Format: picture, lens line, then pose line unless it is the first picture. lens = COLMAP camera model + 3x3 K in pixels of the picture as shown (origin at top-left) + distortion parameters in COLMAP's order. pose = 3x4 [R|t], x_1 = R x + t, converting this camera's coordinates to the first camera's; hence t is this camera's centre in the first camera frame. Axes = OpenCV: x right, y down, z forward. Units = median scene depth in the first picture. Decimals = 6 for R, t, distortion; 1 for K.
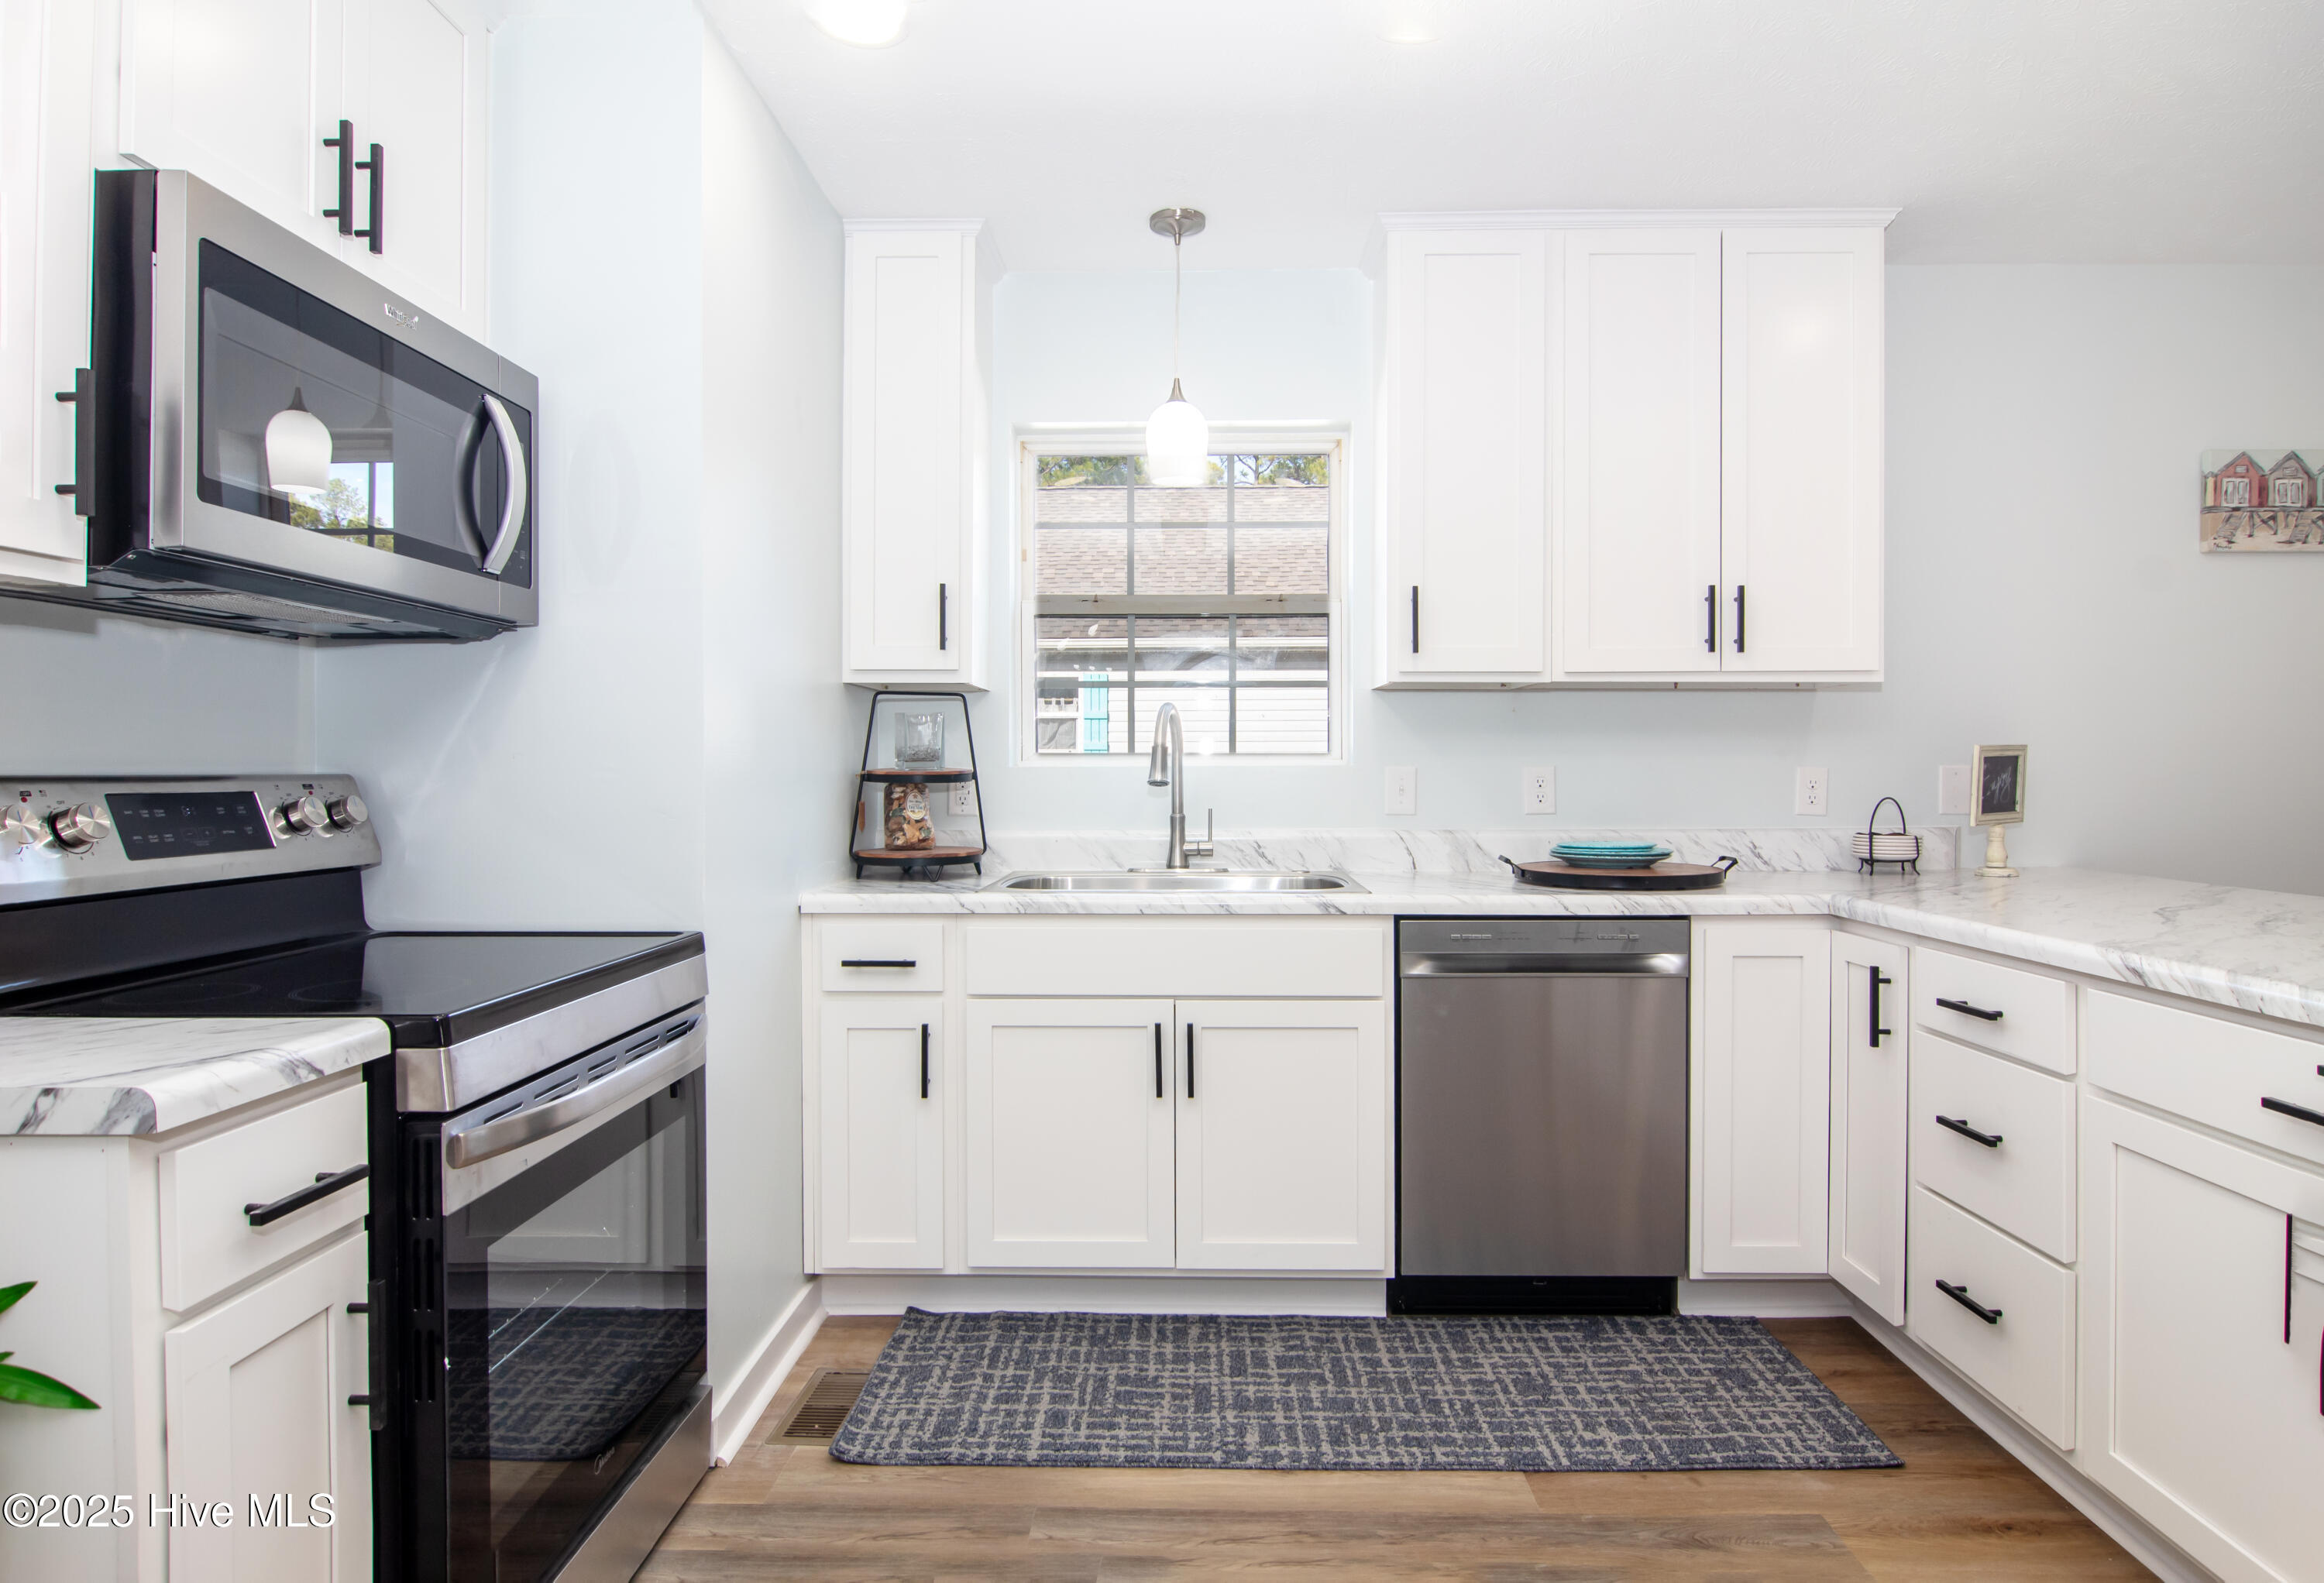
lens RADIAL K [[1292.3, 0, 1166.0], [0, 1292.3, 769.3], [0, 0, 1]] dist [-0.014945, -0.001224]
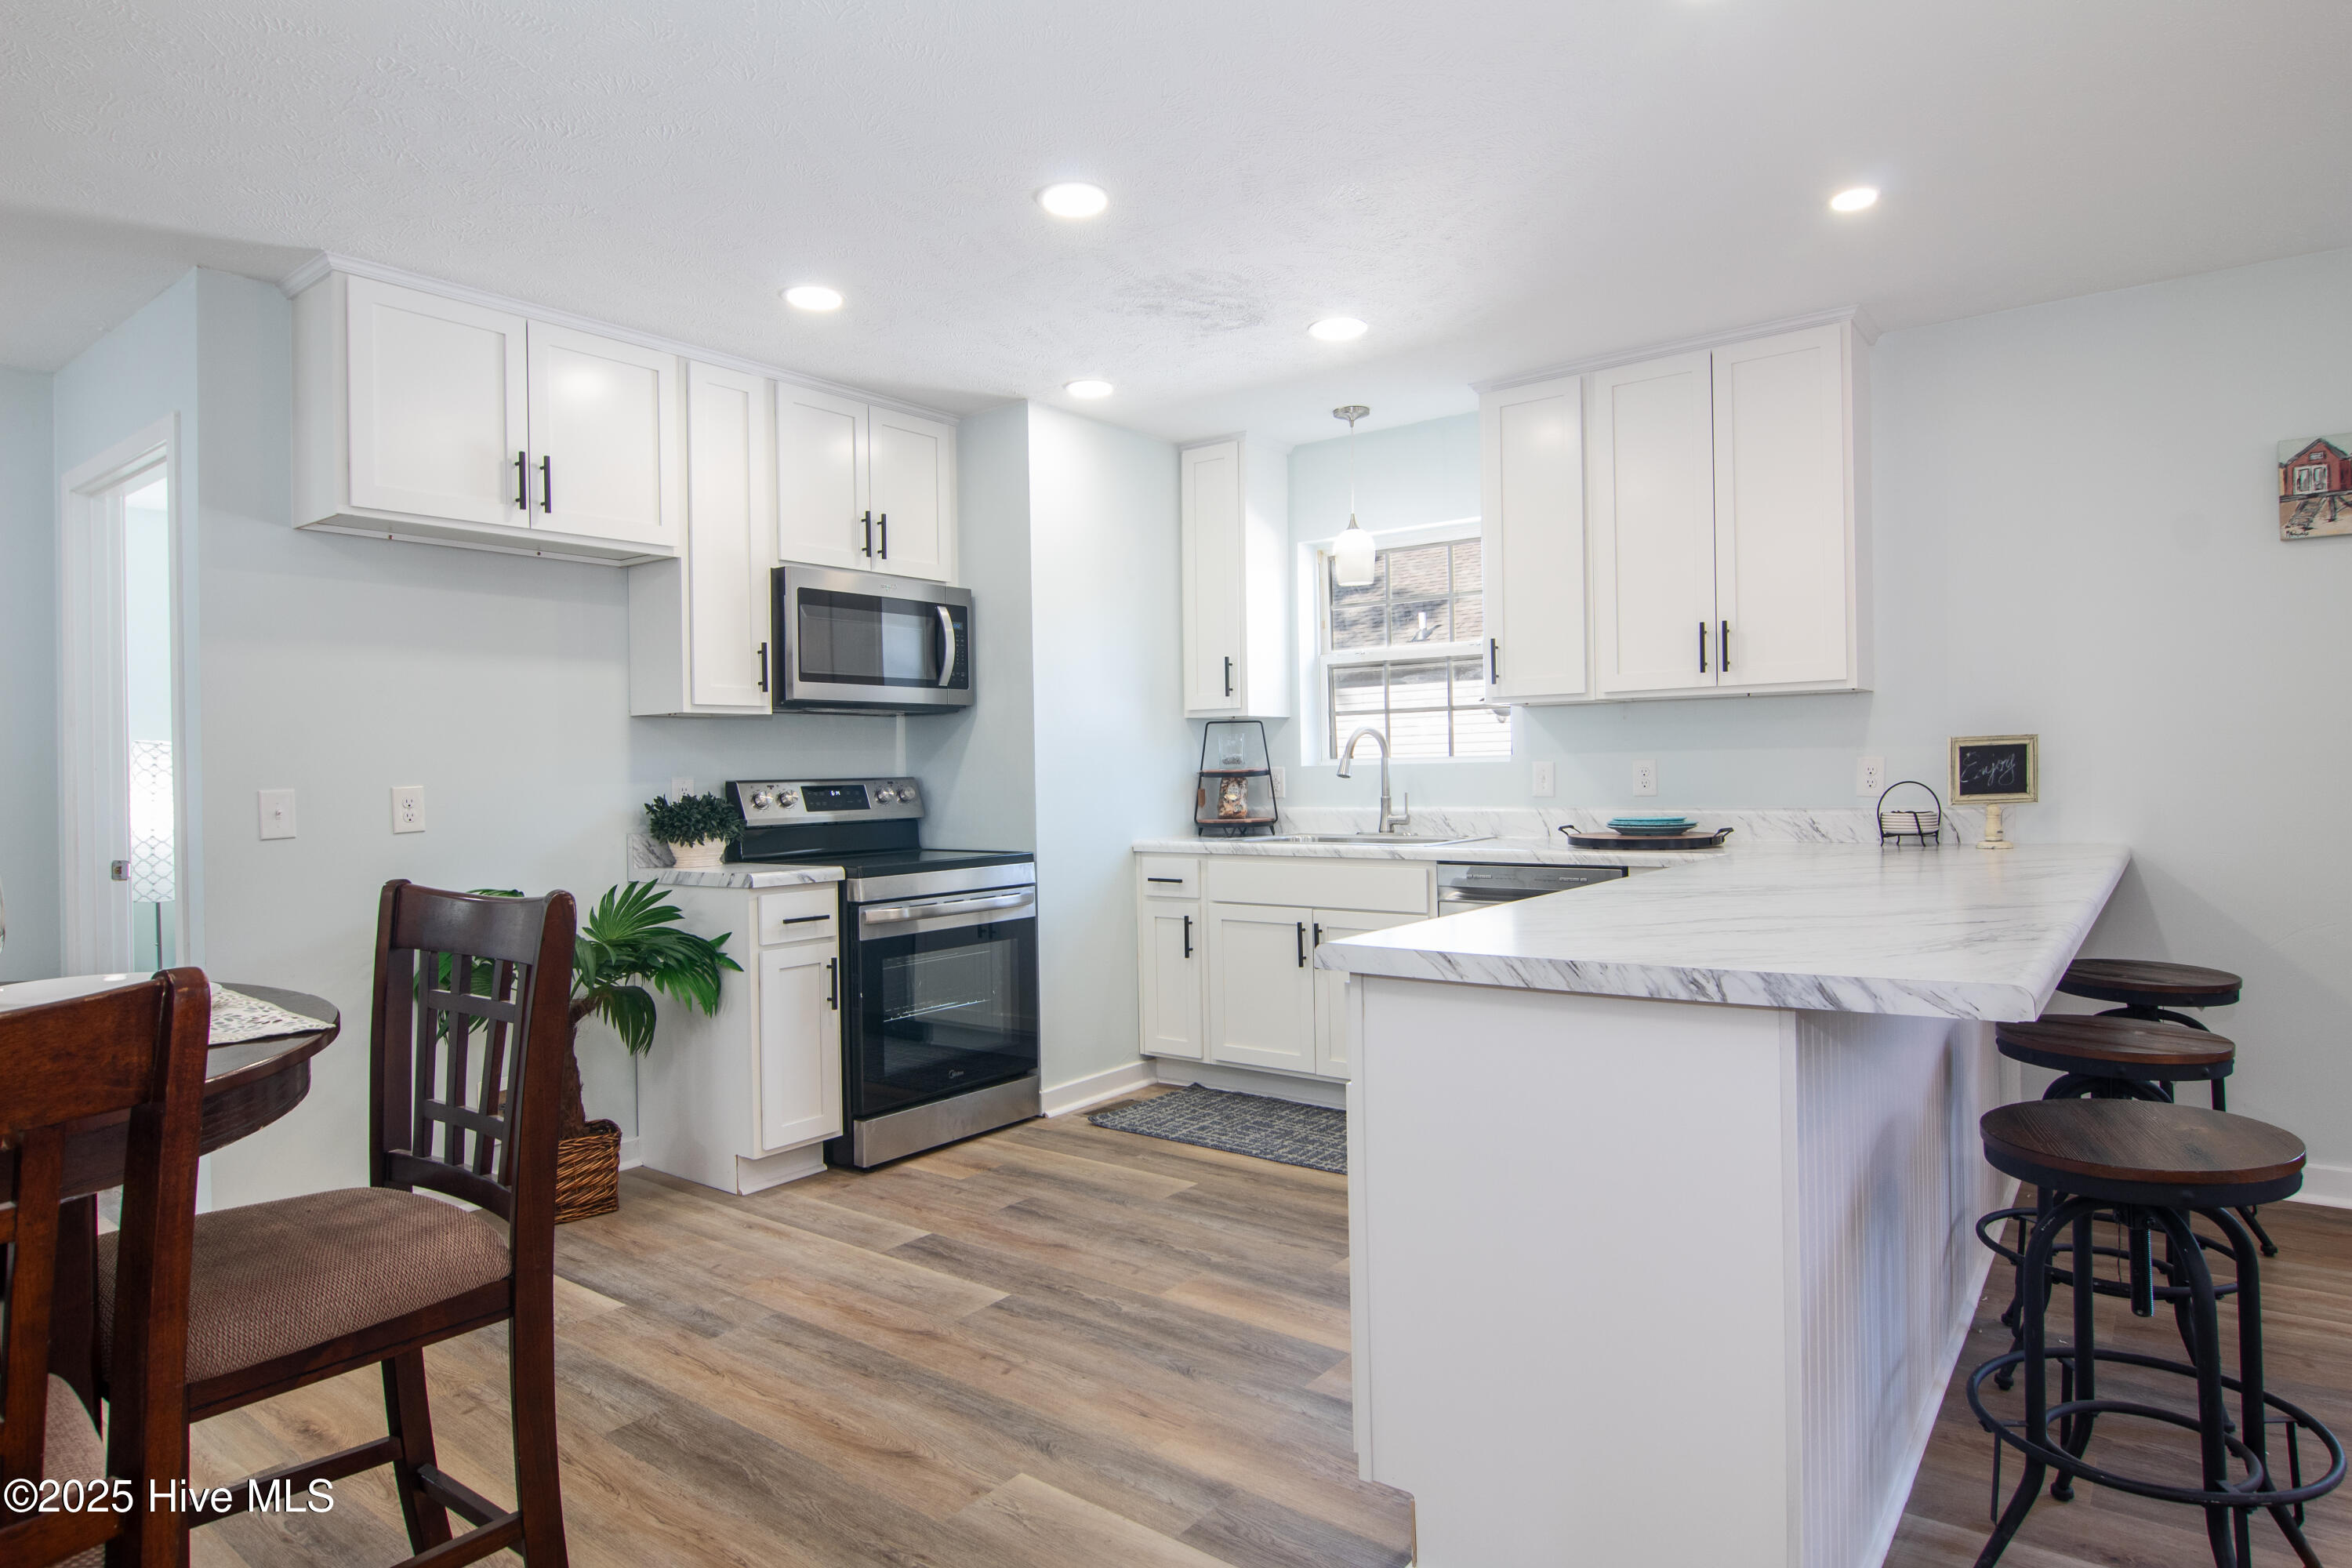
lens RADIAL K [[1350.8, 0, 1186.8], [0, 1350.8, 765.9], [0, 0, 1]] dist [-0.029101, 0.002814]
pose [[0.803583, -0.015128, -0.595000, 0.815980], [0.016934, 0.999853, -0.002550, -0.000801], [0.594952, -0.008027, 0.803721, -0.422162]]
